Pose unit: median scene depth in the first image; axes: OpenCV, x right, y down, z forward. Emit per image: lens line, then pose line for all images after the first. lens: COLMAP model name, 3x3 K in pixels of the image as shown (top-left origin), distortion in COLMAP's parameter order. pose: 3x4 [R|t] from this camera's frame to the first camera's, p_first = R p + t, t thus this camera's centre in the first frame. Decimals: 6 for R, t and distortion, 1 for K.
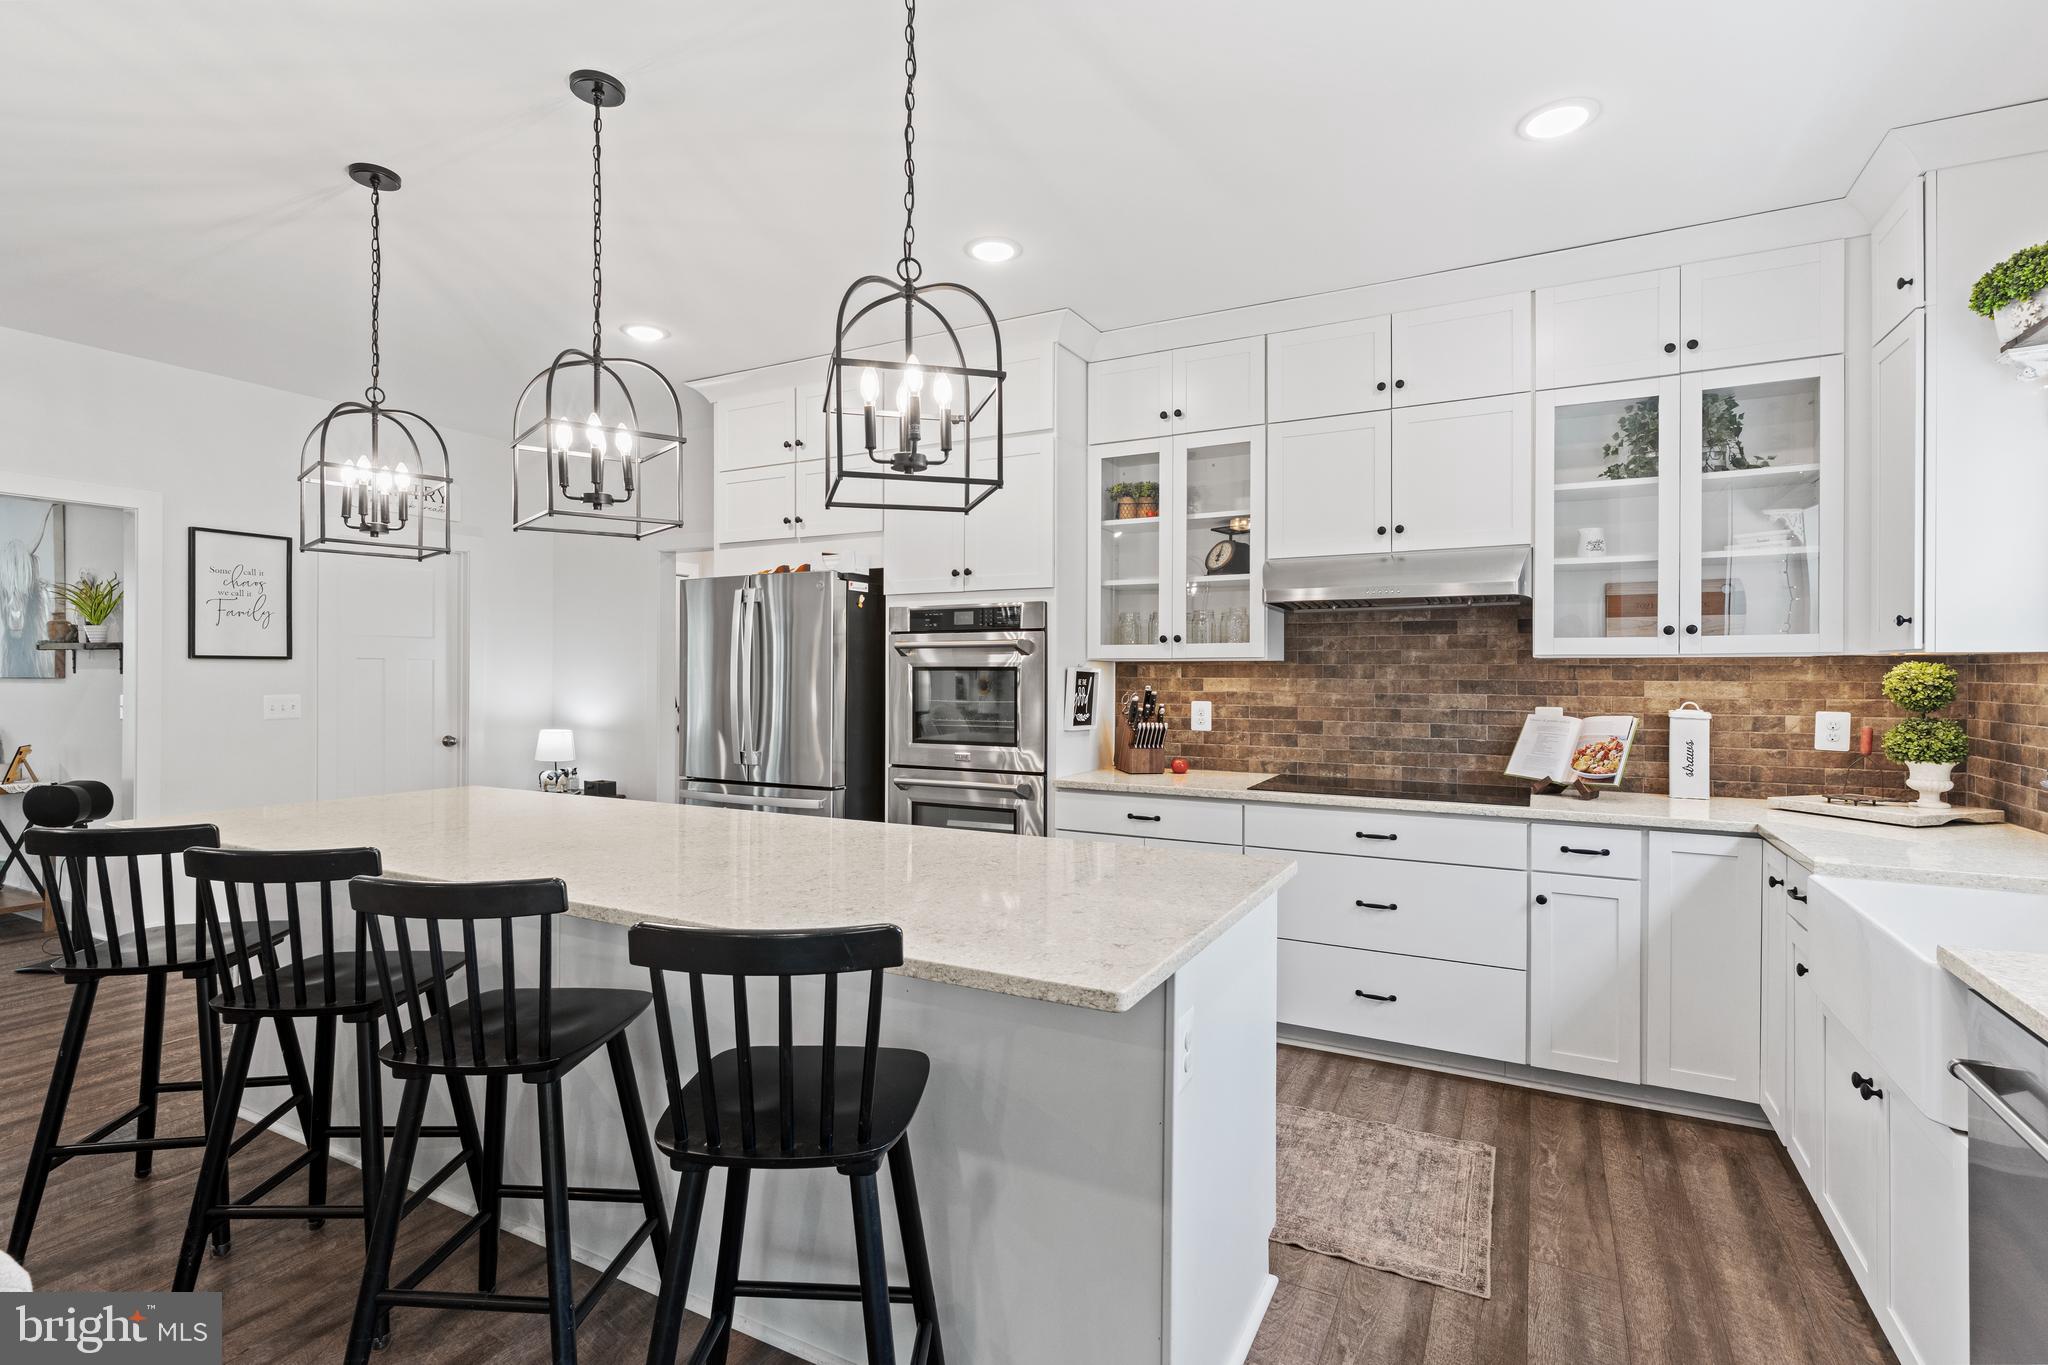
lens RADIAL K [[976.3, 0, 1024.0], [0, 976.3, 682.5], [0, 0, 1]] dist [-0.002594, -0.000260]
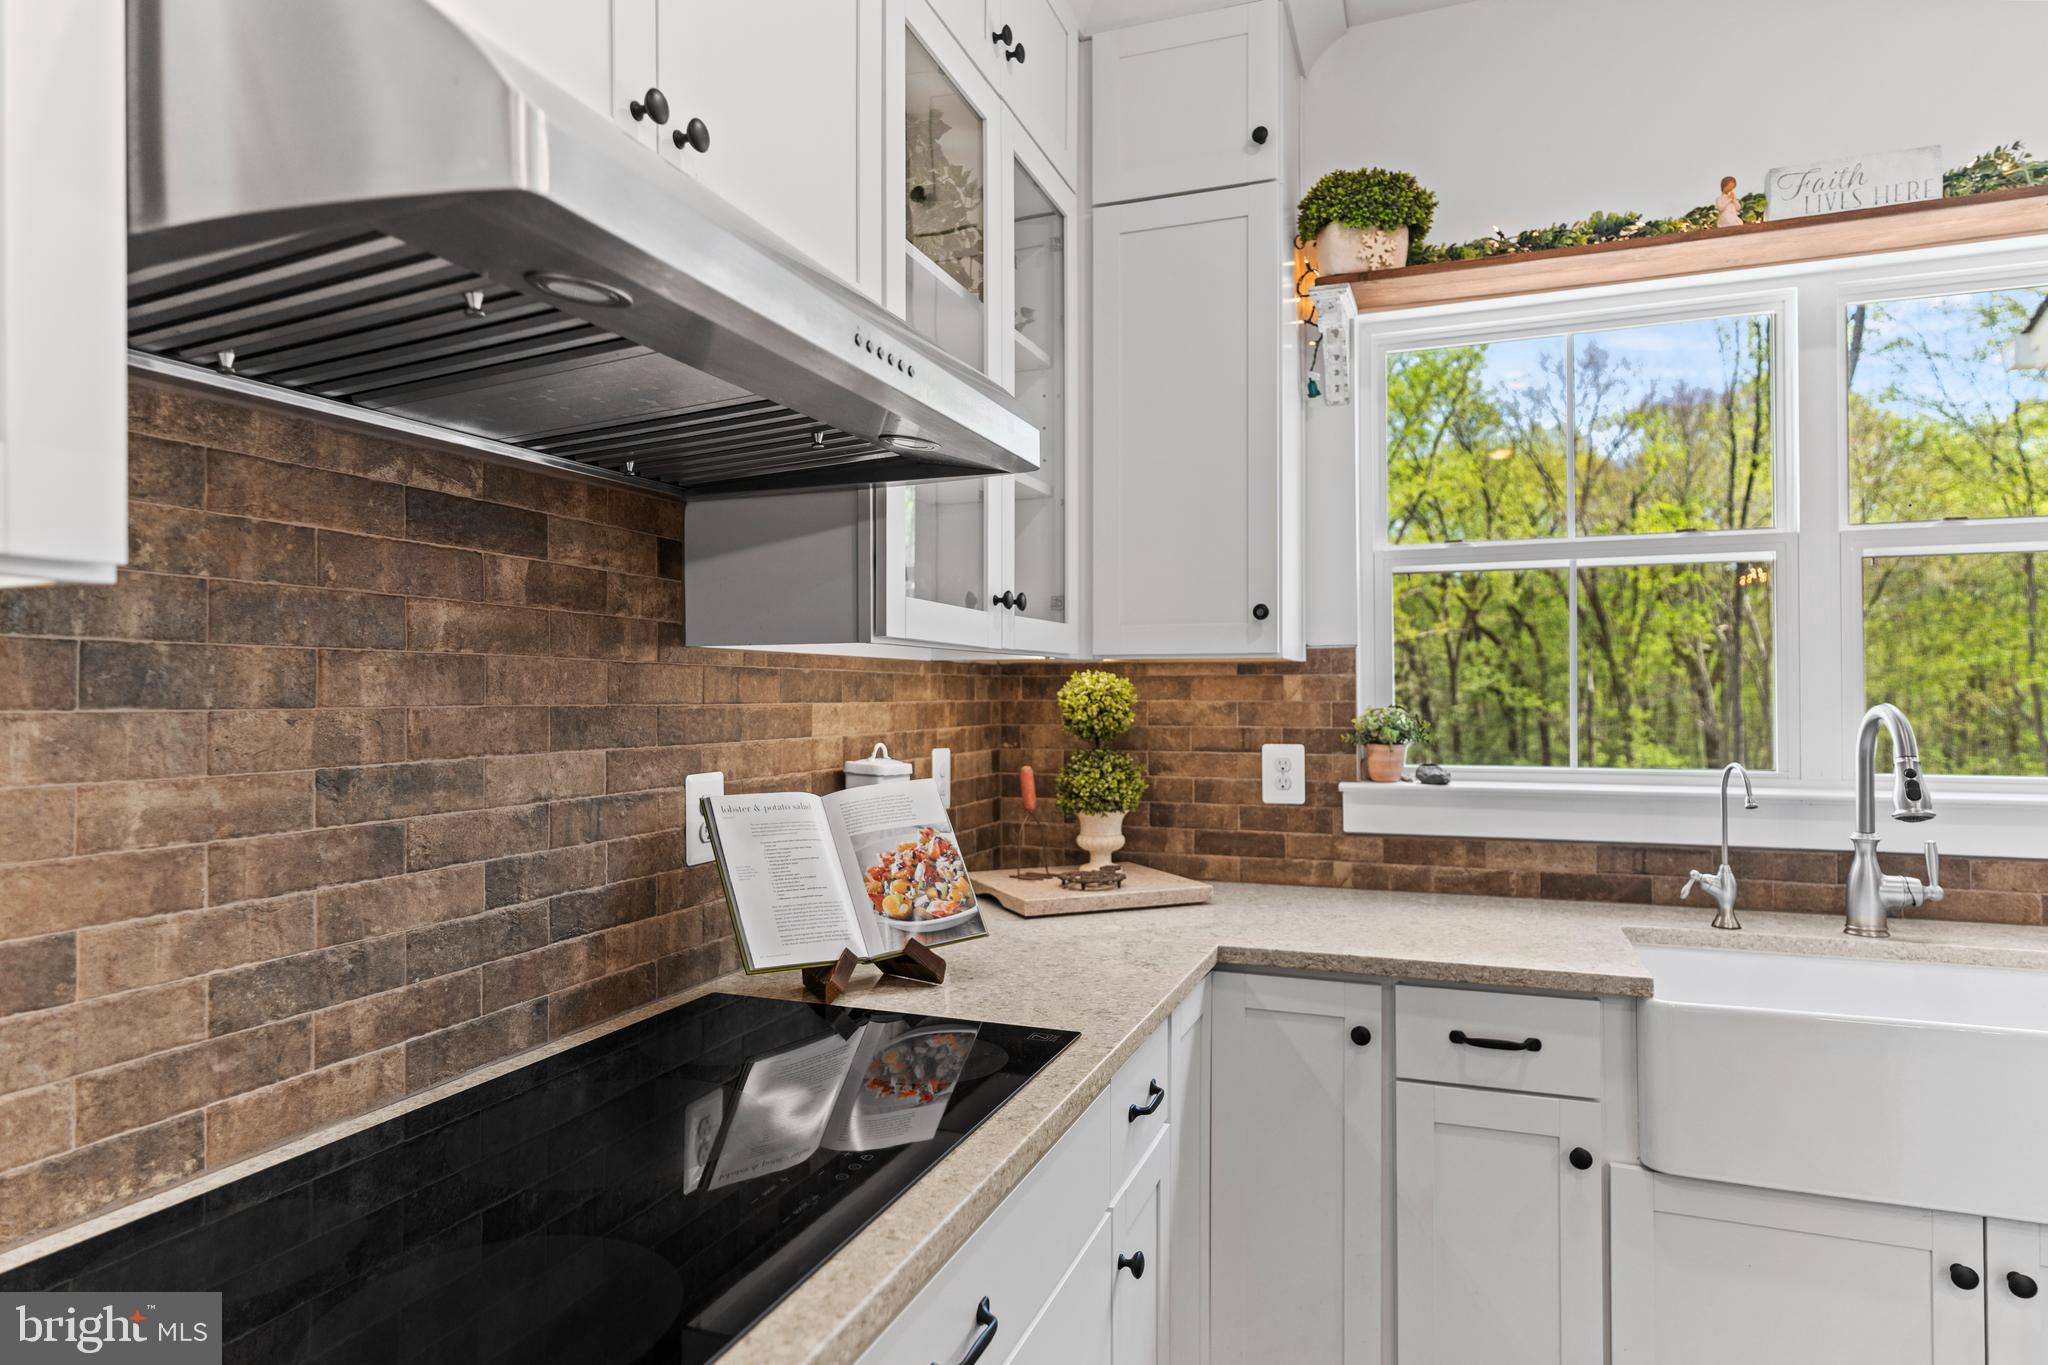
lens RADIAL K [[1156.9, 0, 1024.0], [0, 1156.9, 682.5], [0, 0, 1]] dist [-0.003611, -0.000786]
pose [[-0.128813, 0.009282, 0.991625, 0.060552], [0.012646, 0.999890, -0.007716, -0.005693], [-0.991588, 0.011546, -0.128916, 0.888236]]
